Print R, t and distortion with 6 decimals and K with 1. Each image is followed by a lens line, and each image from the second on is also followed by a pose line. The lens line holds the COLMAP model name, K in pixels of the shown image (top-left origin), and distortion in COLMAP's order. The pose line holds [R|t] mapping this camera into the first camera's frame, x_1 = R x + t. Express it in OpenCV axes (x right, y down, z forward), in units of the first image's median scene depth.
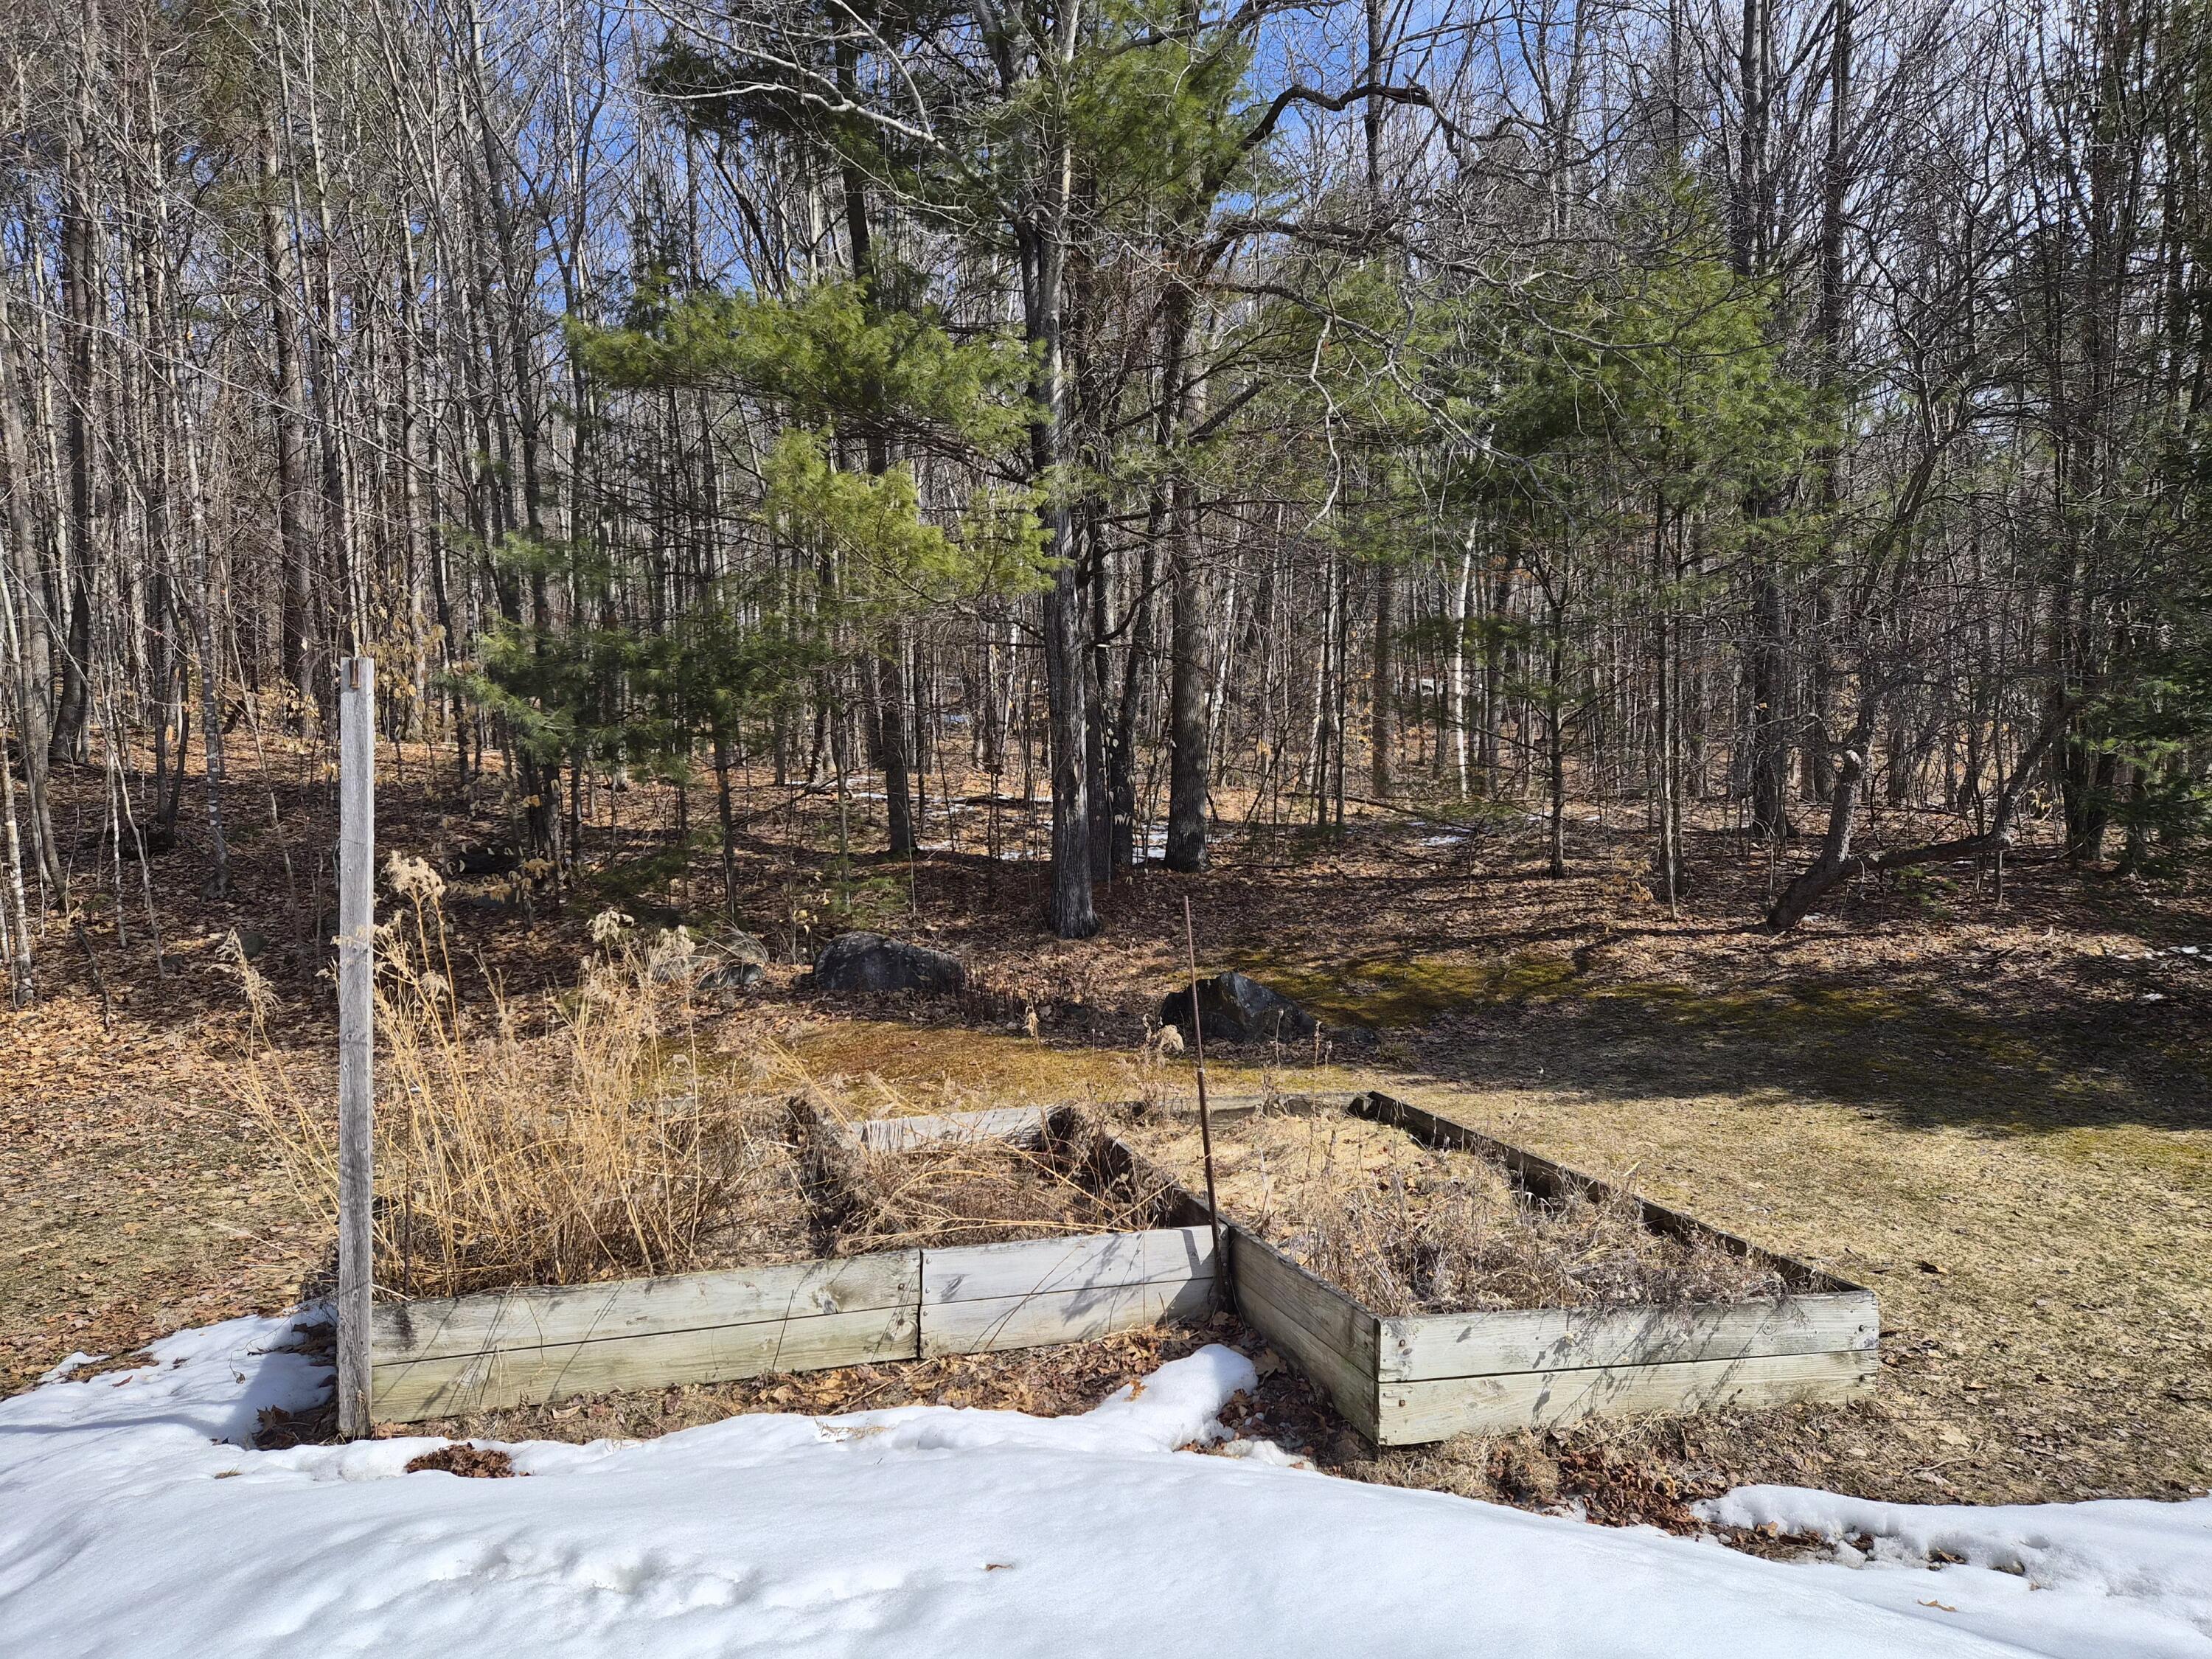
lens RADIAL K [[1480.3, 0, 1117.4], [0, 1480.3, 832.6], [0, 0, 1]] dist [0.066424, -0.047776]
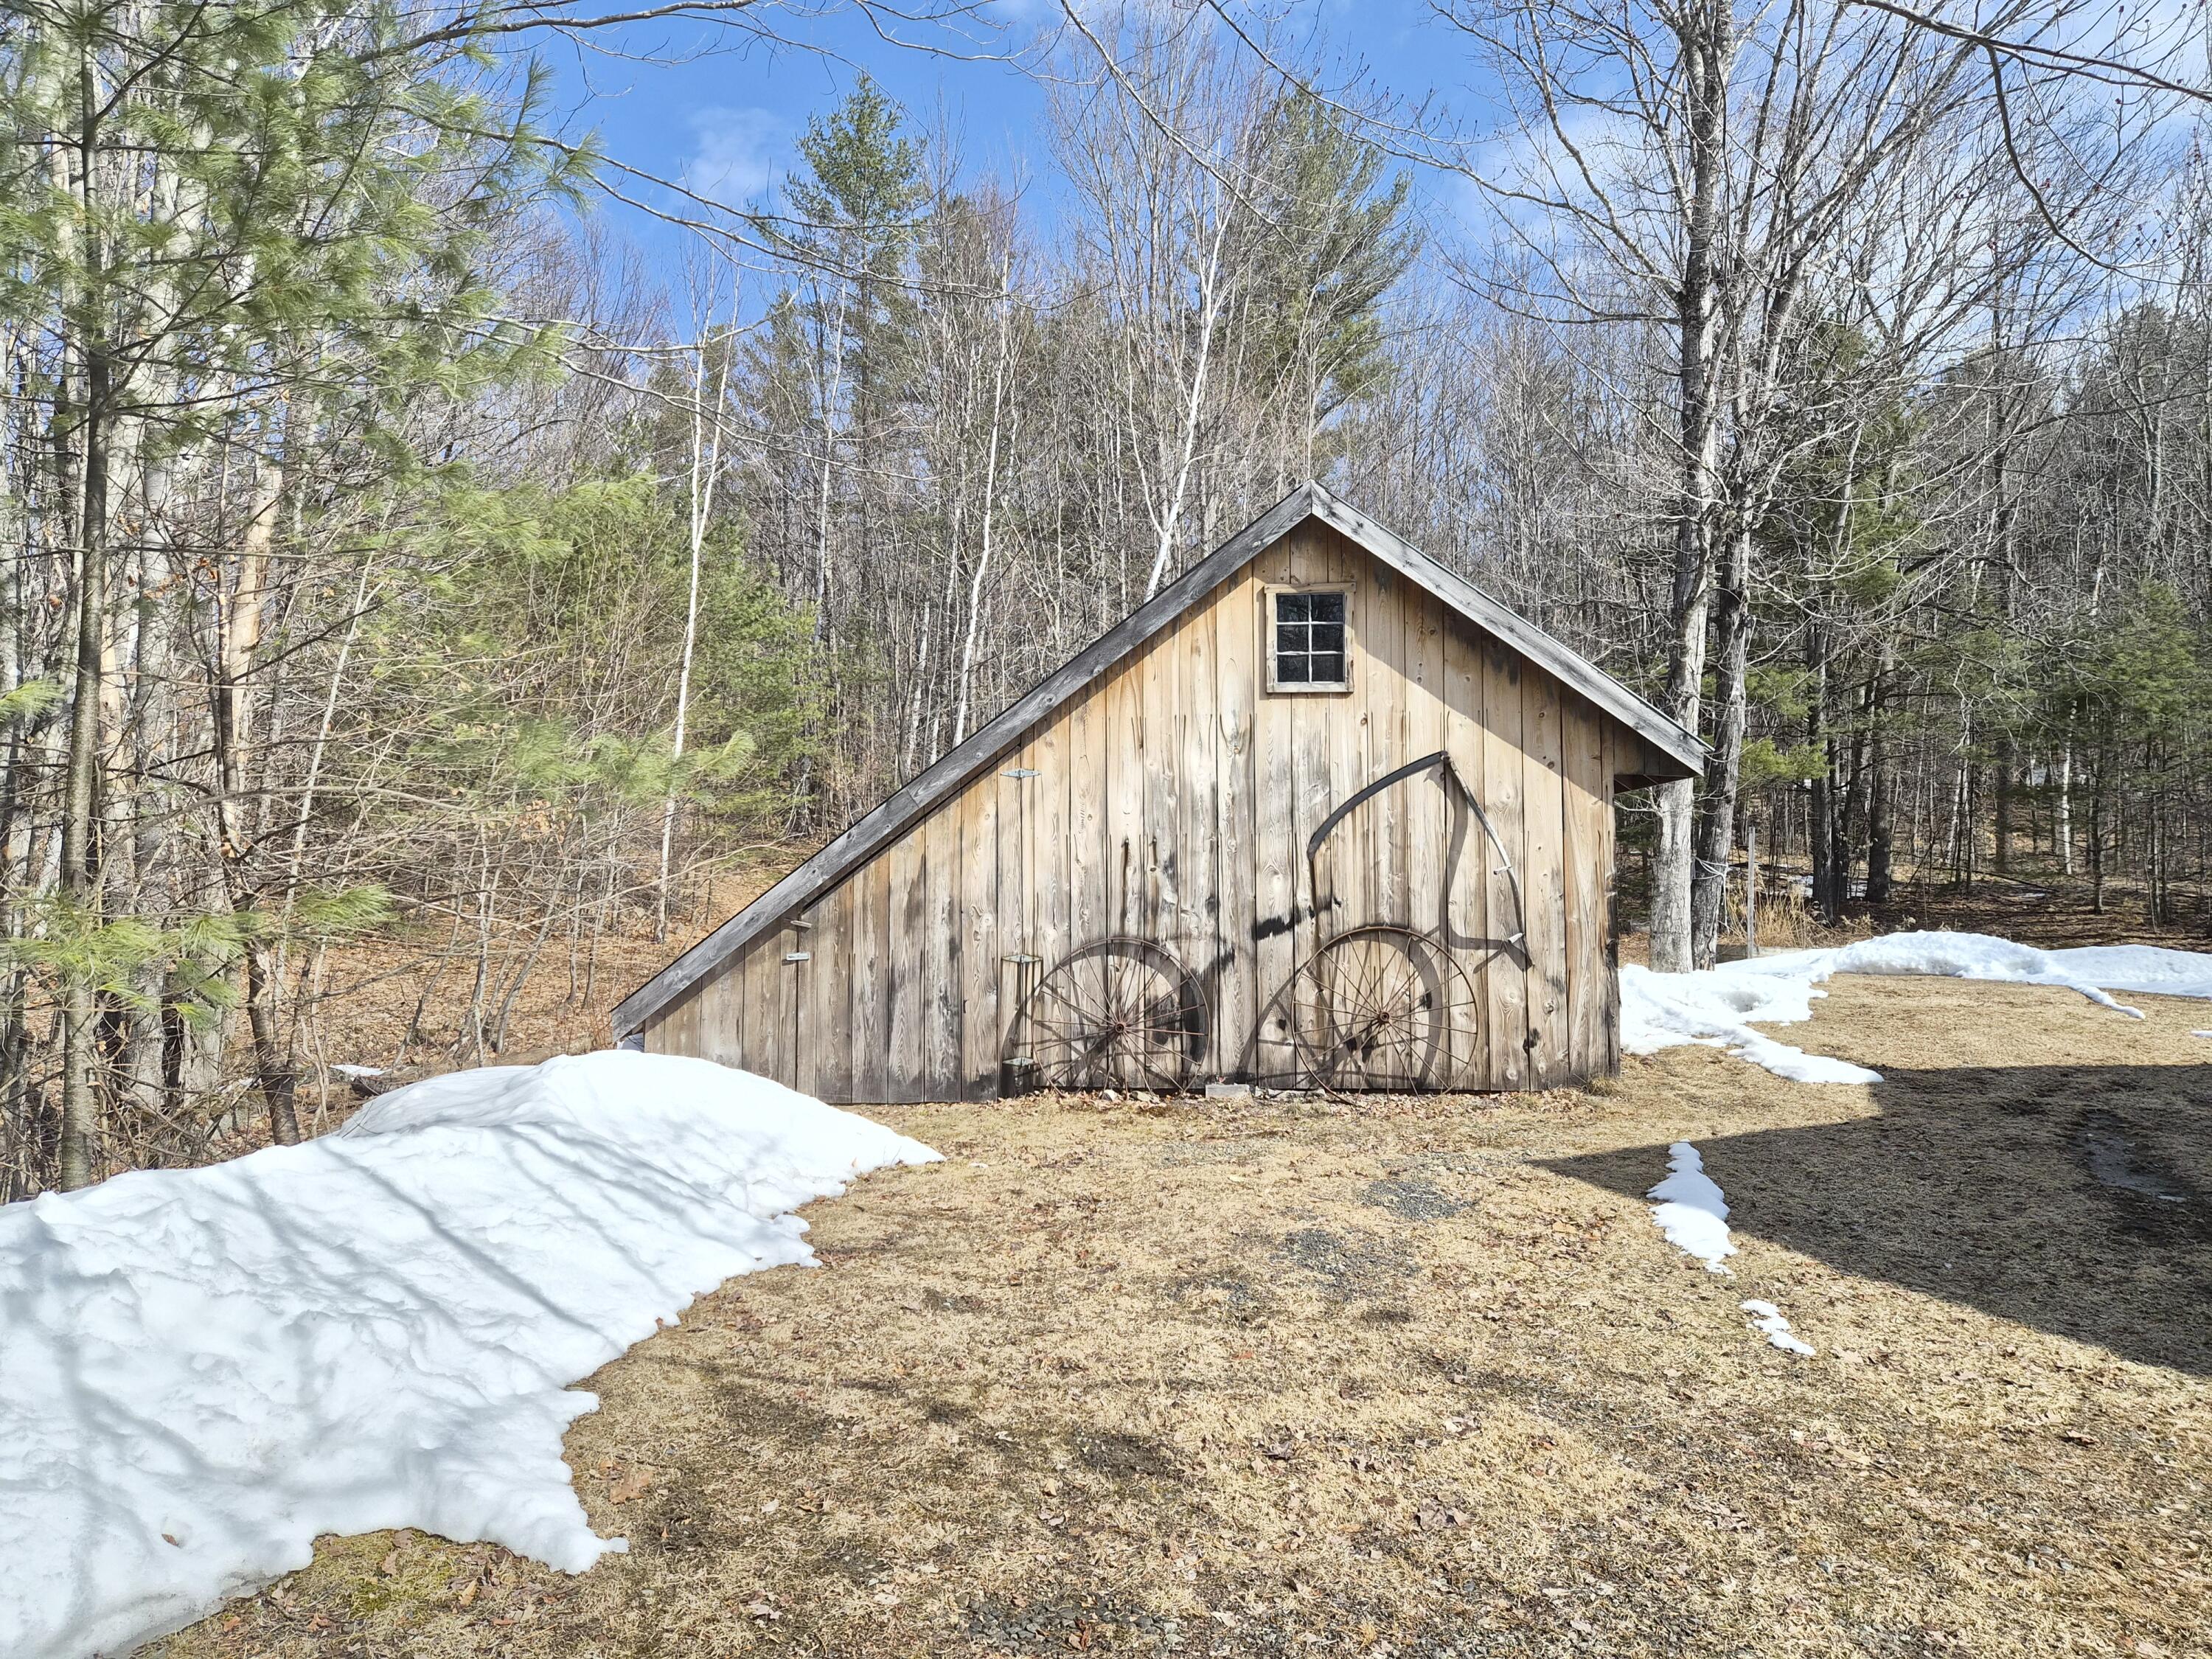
lens RADIAL K [[1480.3, 0, 1117.4], [0, 1480.3, 832.6], [0, 0, 1]] dist [0.066424, -0.047776]
pose [[0.931869, 0.022637, -0.362088, -0.171531], [-0.040060, 0.998369, -0.040683, 0.051090], [0.360576, 0.052416, 0.931256, -1.202721]]
